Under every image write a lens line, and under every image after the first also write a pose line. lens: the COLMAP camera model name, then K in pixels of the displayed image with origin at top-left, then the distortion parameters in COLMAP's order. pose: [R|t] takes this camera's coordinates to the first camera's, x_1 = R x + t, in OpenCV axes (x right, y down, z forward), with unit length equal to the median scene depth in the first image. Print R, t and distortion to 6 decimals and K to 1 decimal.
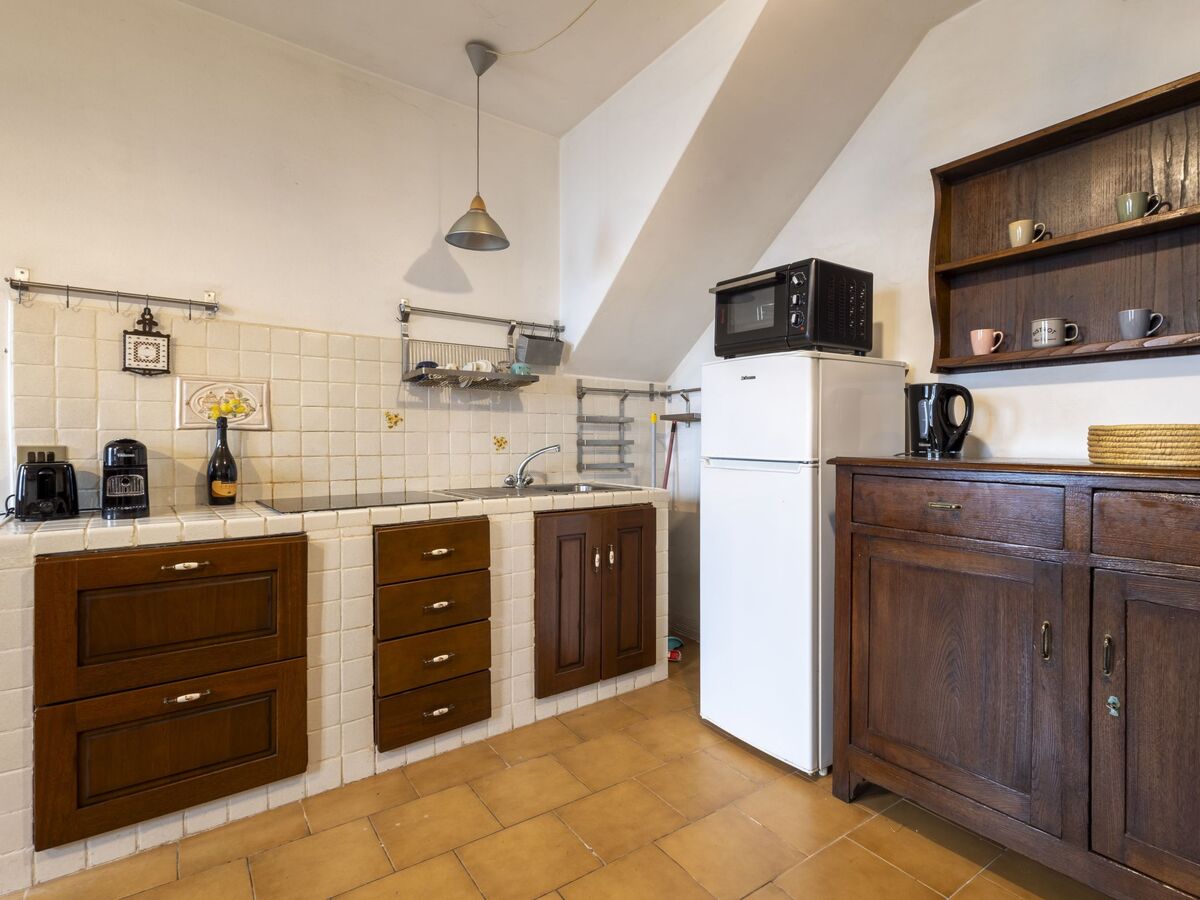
lens RADIAL K [[609.6, 0, 612.6], [0, 609.6, 443.0], [0, 0, 1]] dist [0.001832, -0.000947]
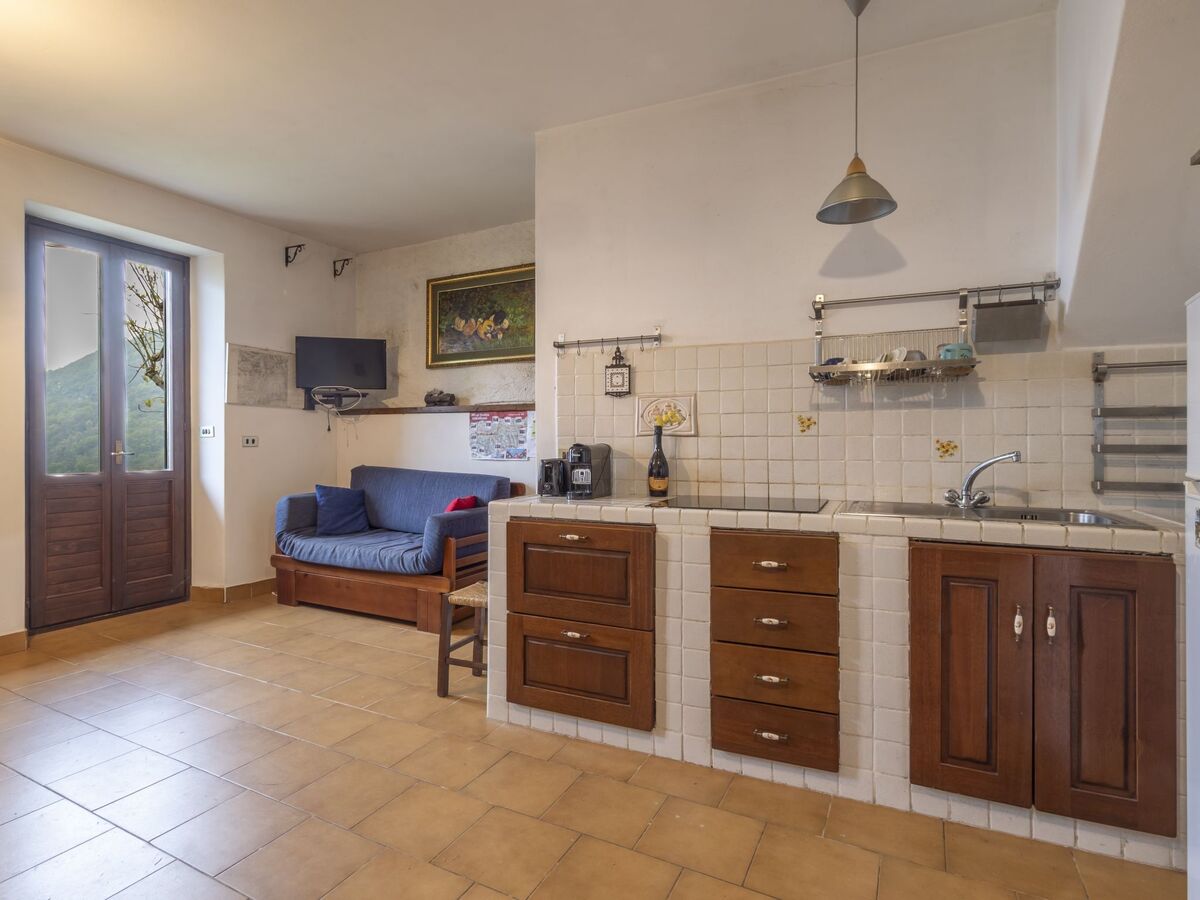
lens RADIAL K [[600.5, 0, 597.6], [0, 600.5, 444.6], [0, 0, 1]] dist [0.001580, 0.000859]
pose [[0.471930, 0.001385, -0.881635, 0.387009], [-0.005053, 0.999987, -0.001133, -0.002288], [0.881622, 0.004990, 0.471930, 0.320222]]
